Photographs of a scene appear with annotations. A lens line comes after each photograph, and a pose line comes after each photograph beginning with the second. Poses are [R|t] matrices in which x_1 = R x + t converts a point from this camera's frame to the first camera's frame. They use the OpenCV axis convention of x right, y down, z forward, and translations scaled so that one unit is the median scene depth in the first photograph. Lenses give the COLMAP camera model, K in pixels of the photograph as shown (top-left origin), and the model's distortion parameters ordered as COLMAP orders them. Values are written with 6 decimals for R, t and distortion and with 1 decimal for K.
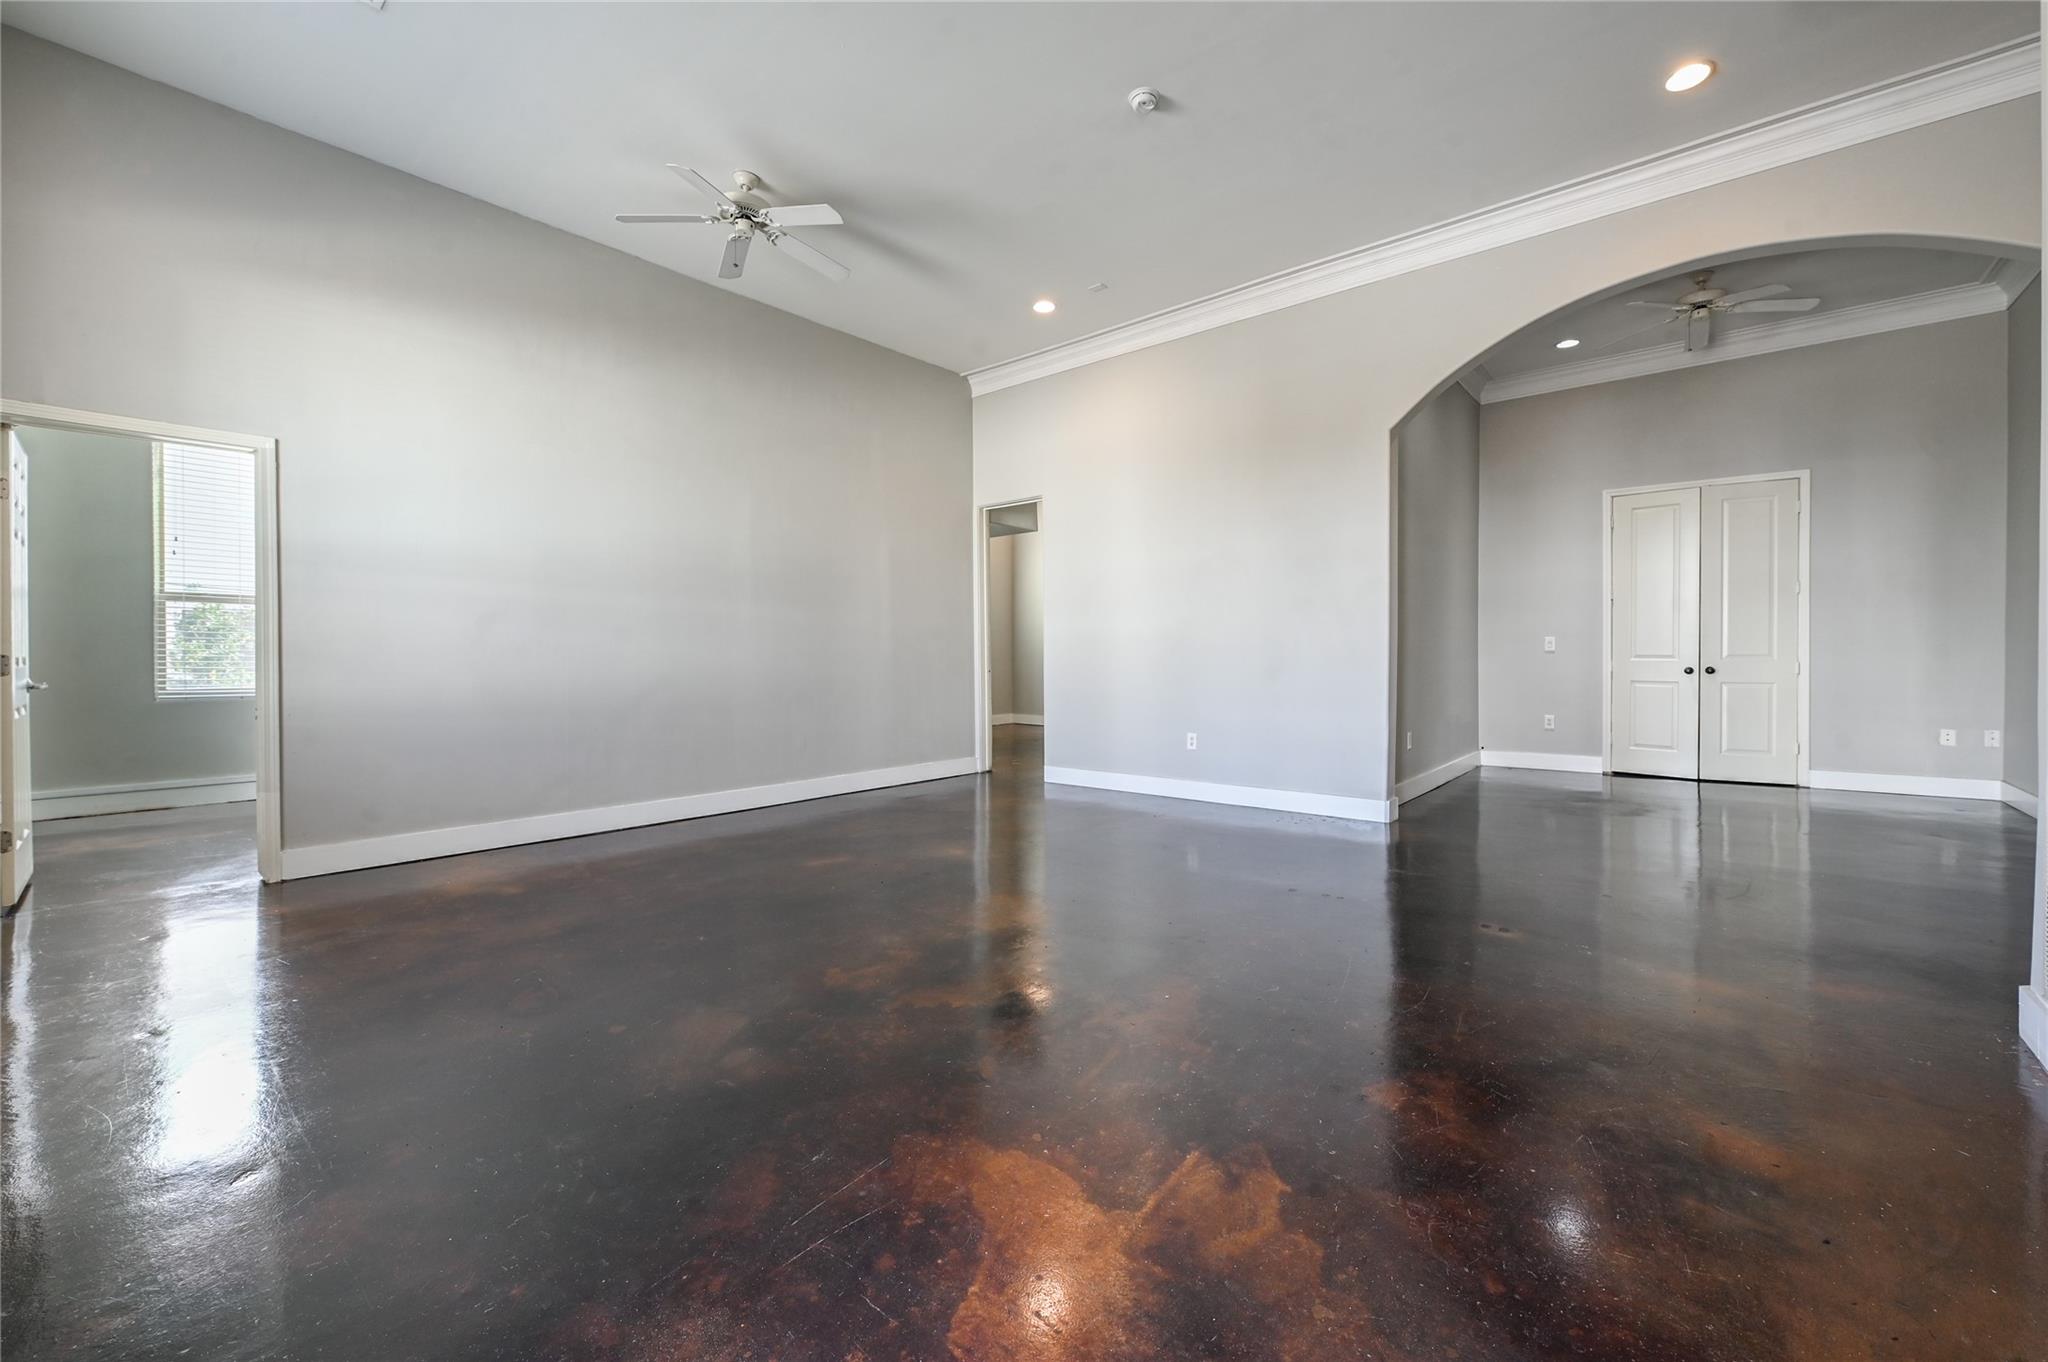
lens RADIAL K [[819.8, 0, 1032.9], [0, 819.8, 658.7], [0, 0, 1]] dist [0.000648, 0.000008]
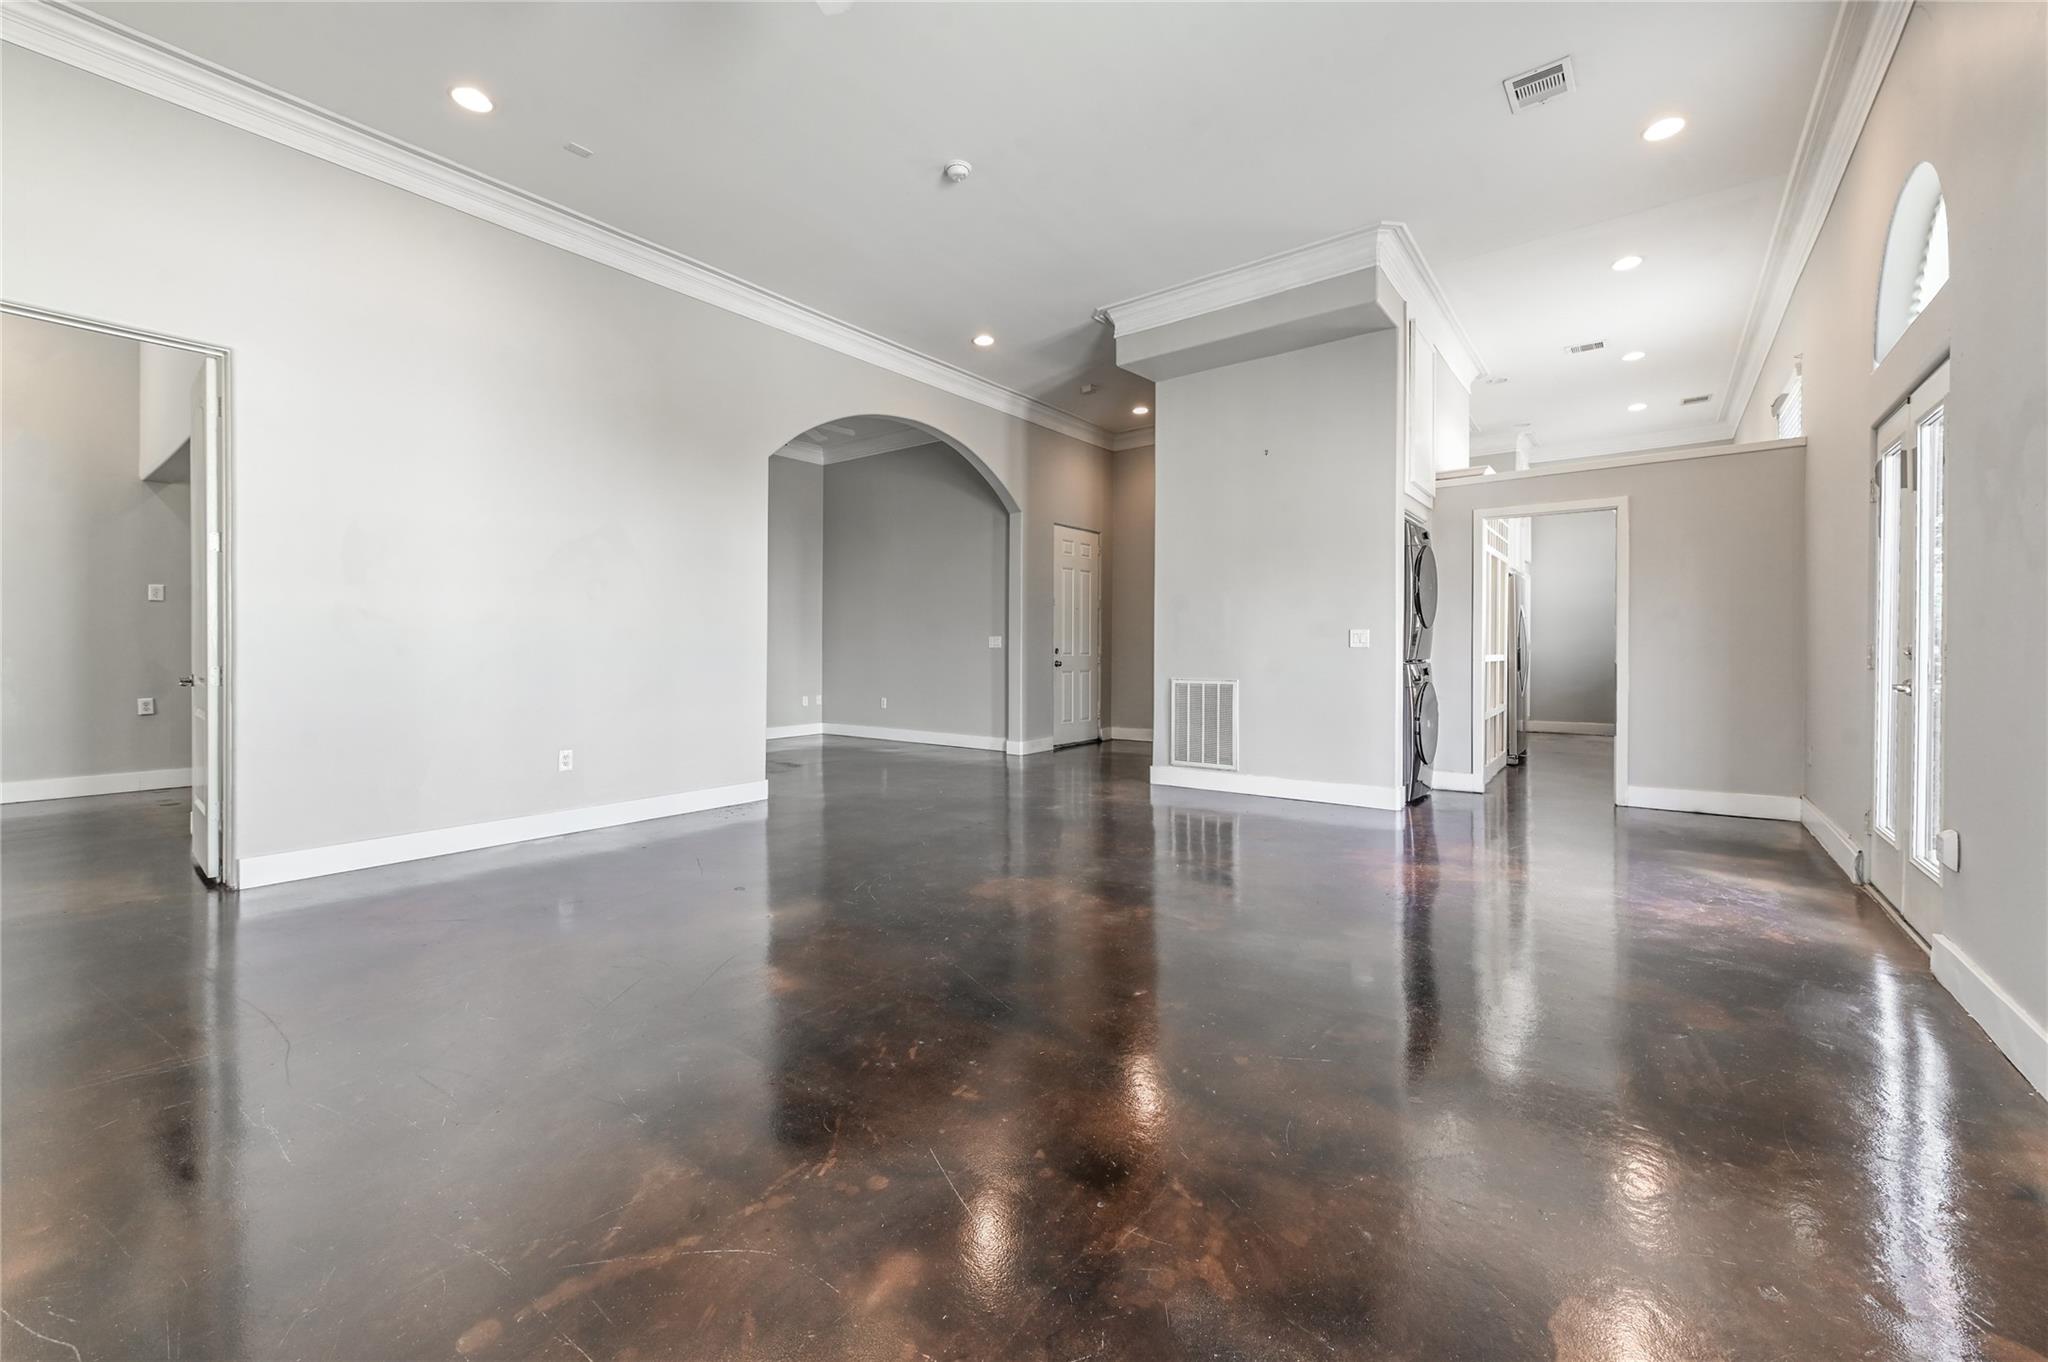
lens RADIAL K [[819.8, 0, 1032.9], [0, 819.8, 658.7], [0, 0, 1]] dist [0.000648, 0.000008]
pose [[-0.059550, -0.003775, 0.998218, -0.669970], [0.004716, 0.999981, 0.004063, 0.001091], [-0.998214, 0.004949, -0.059531, 0.635299]]
